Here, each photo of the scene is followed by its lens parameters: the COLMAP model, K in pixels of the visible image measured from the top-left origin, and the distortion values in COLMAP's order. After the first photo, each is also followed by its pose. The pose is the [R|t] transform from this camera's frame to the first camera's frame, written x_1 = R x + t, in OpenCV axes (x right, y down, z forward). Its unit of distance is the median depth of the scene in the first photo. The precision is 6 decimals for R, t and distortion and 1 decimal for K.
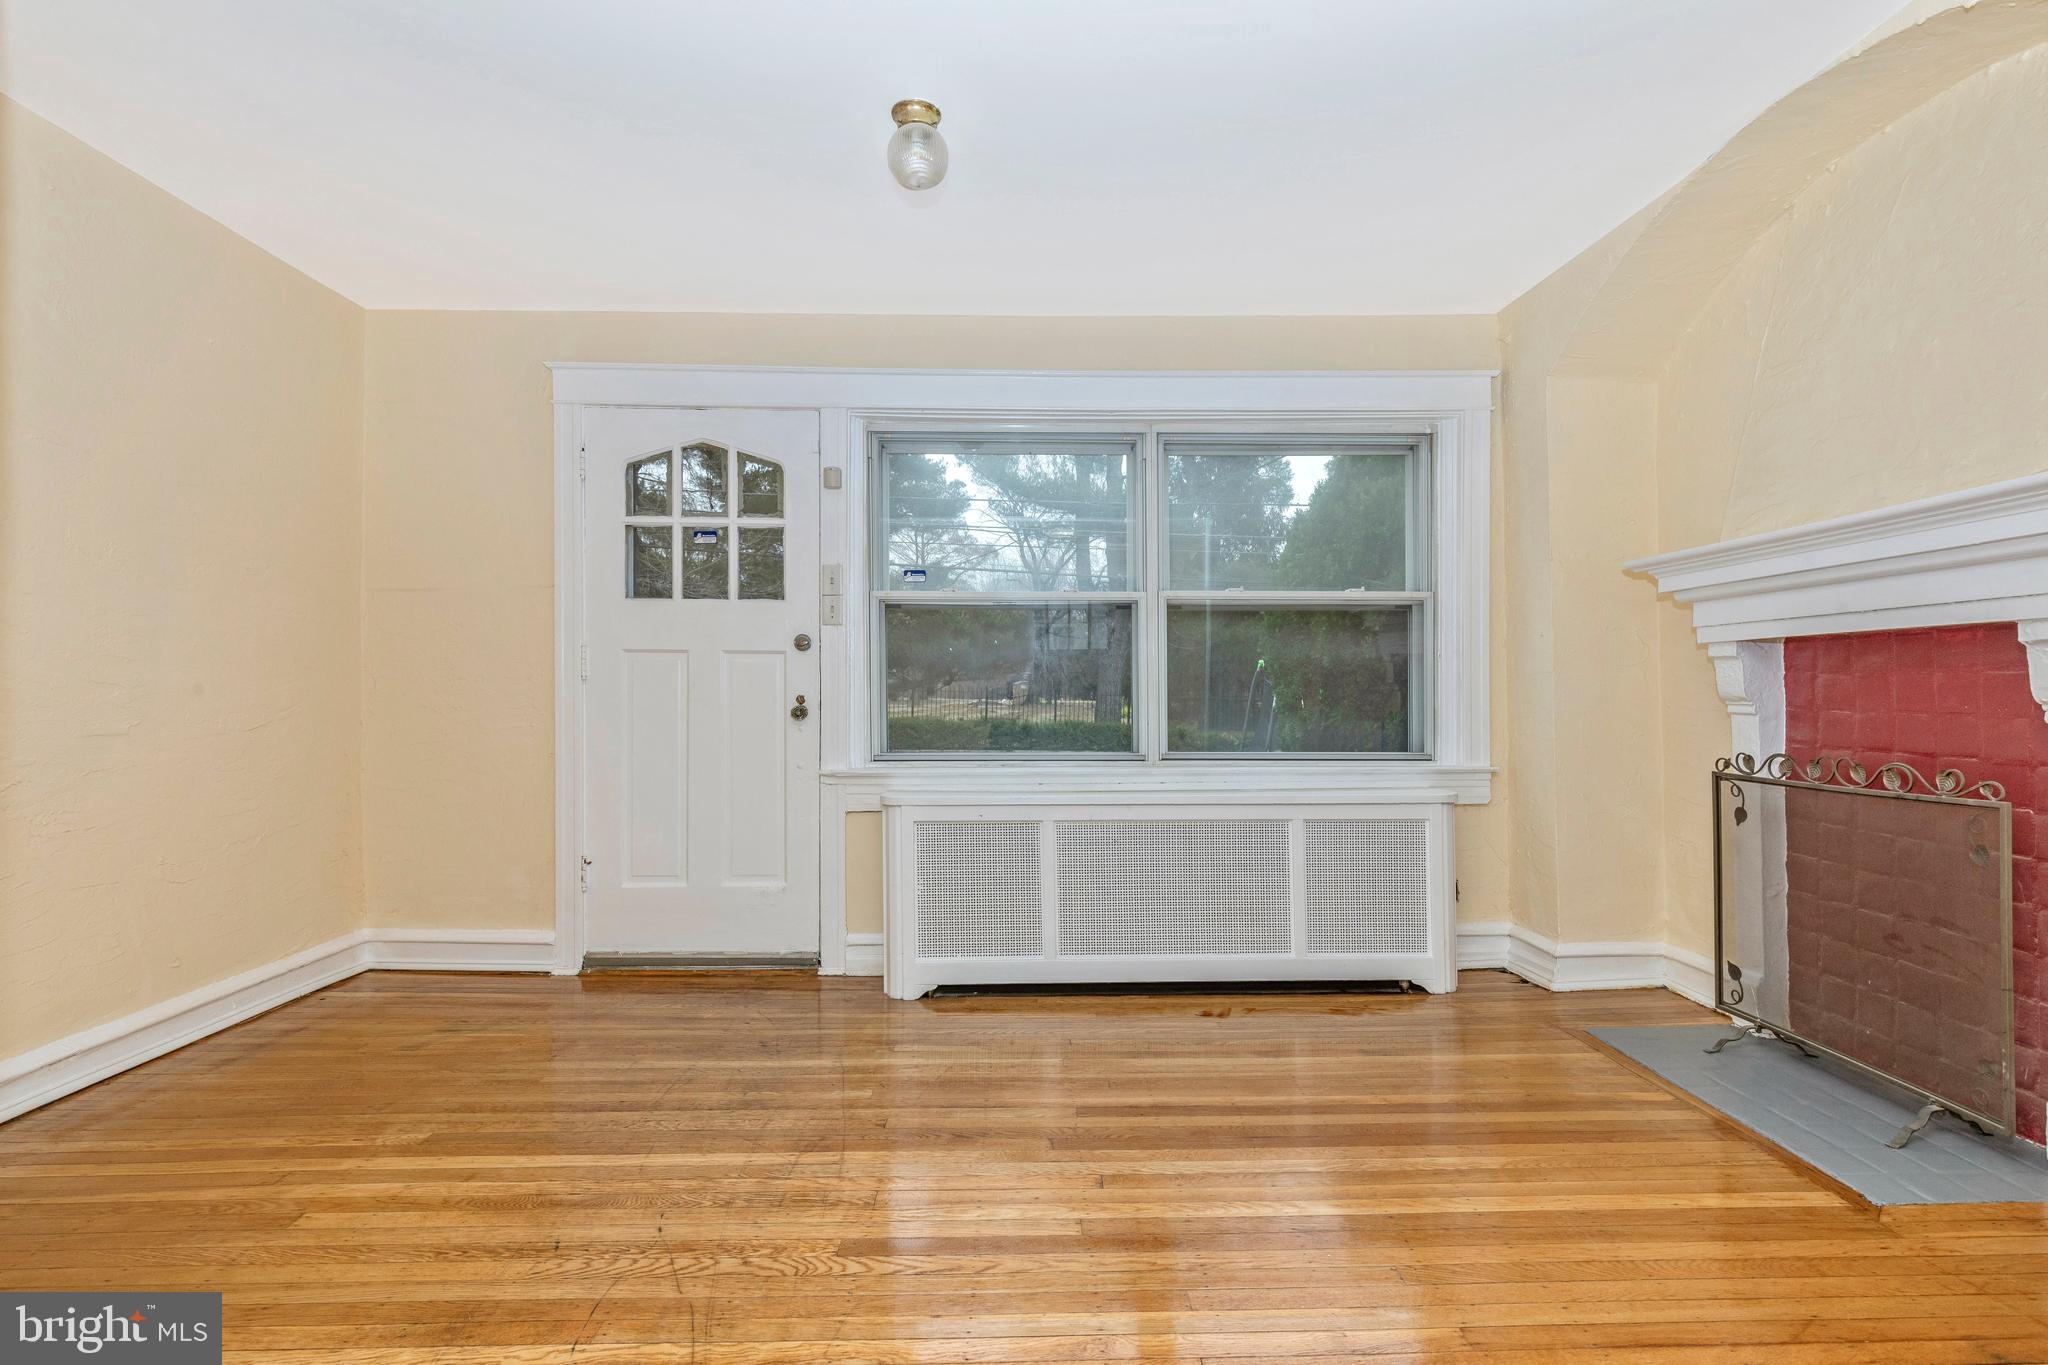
lens RADIAL K [[935.9, 0, 1037.9], [0, 935.9, 677.4], [0, 0, 1]] dist [-0.001963, -0.000172]
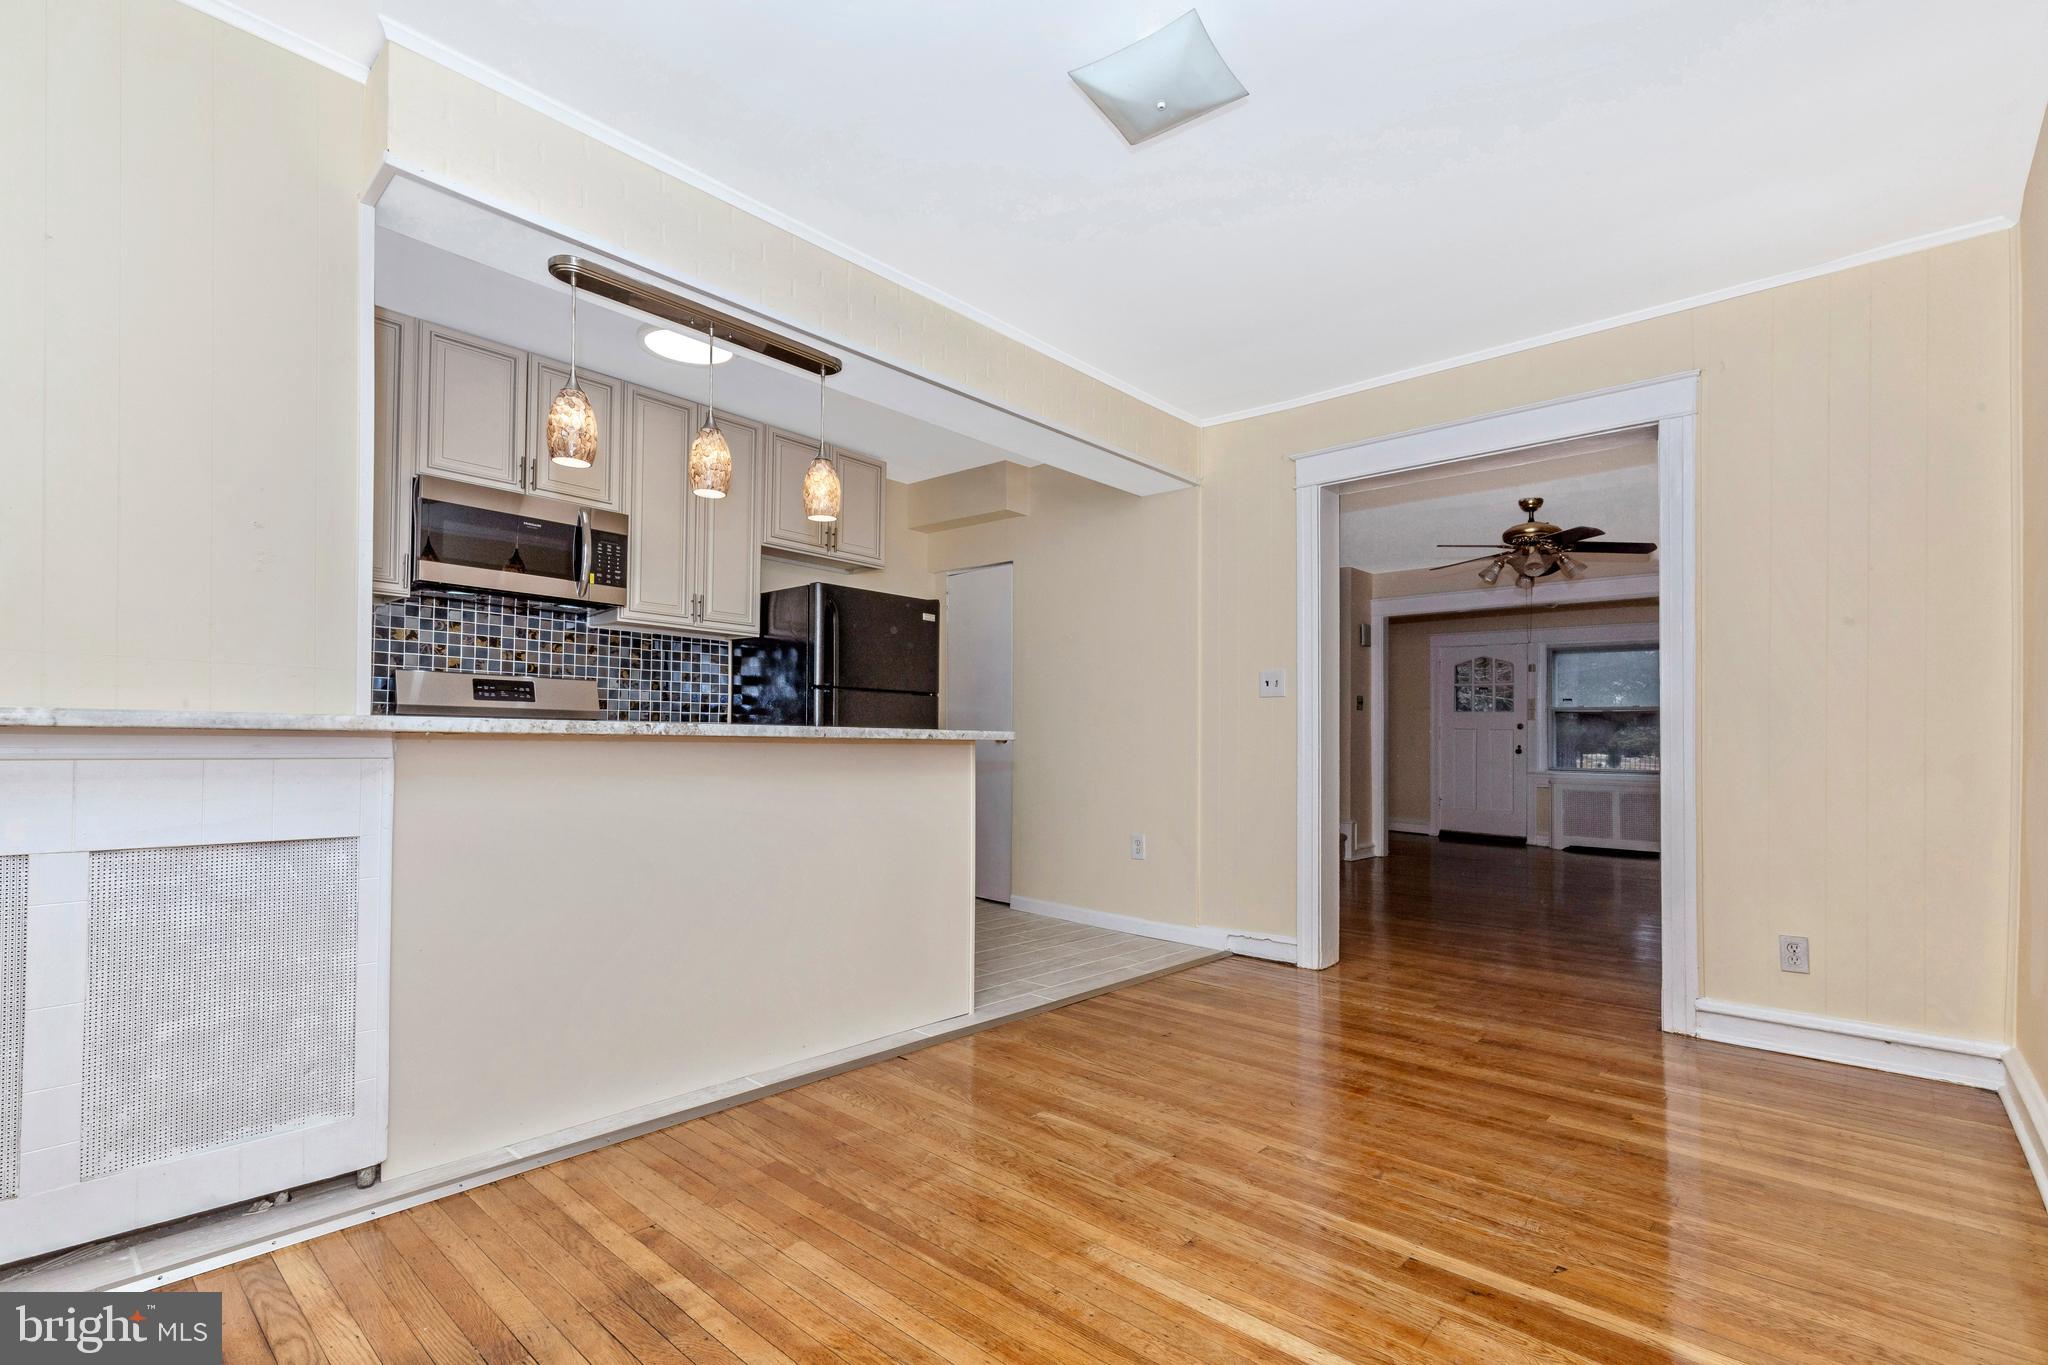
lens RADIAL K [[935.9, 0, 1008.7], [0, 935.9, 712.7], [0, 0, 1]] dist [-0.001963, -0.000172]
pose [[0.721642, -0.002038, -0.692263, 0.590858], [-0.008904, 0.999886, -0.012225, -0.030024], [0.692209, 0.014986, 0.721541, -2.111964]]
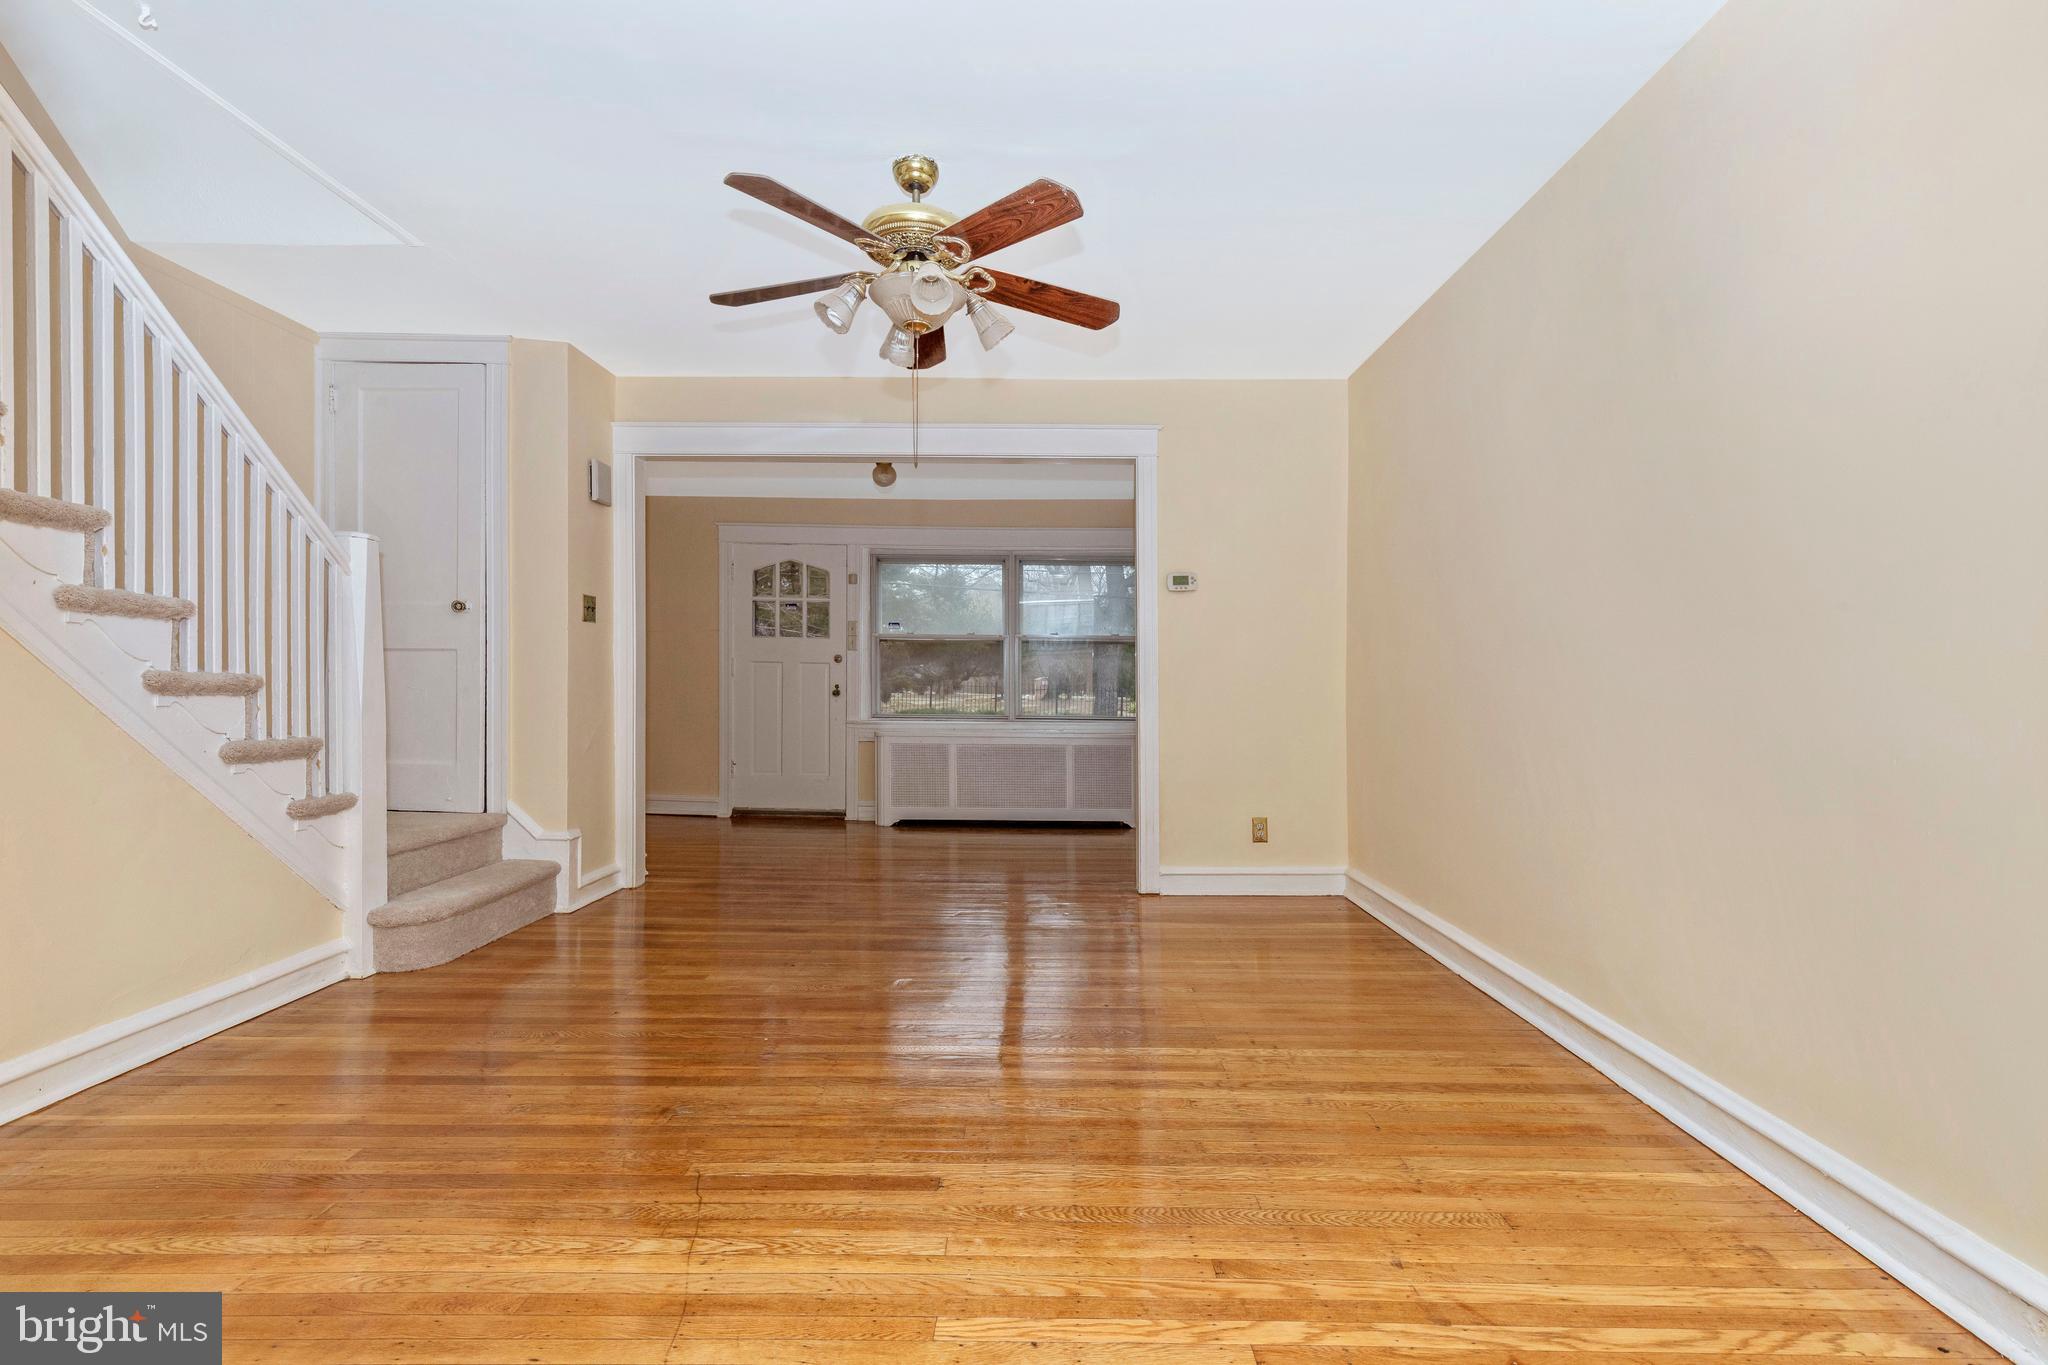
lens RADIAL K [[935.9, 0, 1019.7], [0, 935.9, 686.9], [0, 0, 1]] dist [-0.001963, -0.000172]
pose [[0.999349, 0.008830, -0.034990, 0.219471], [-0.008281, 0.999841, 0.015797, -0.011100], [0.035124, -0.015497, 0.999263, -1.038758]]
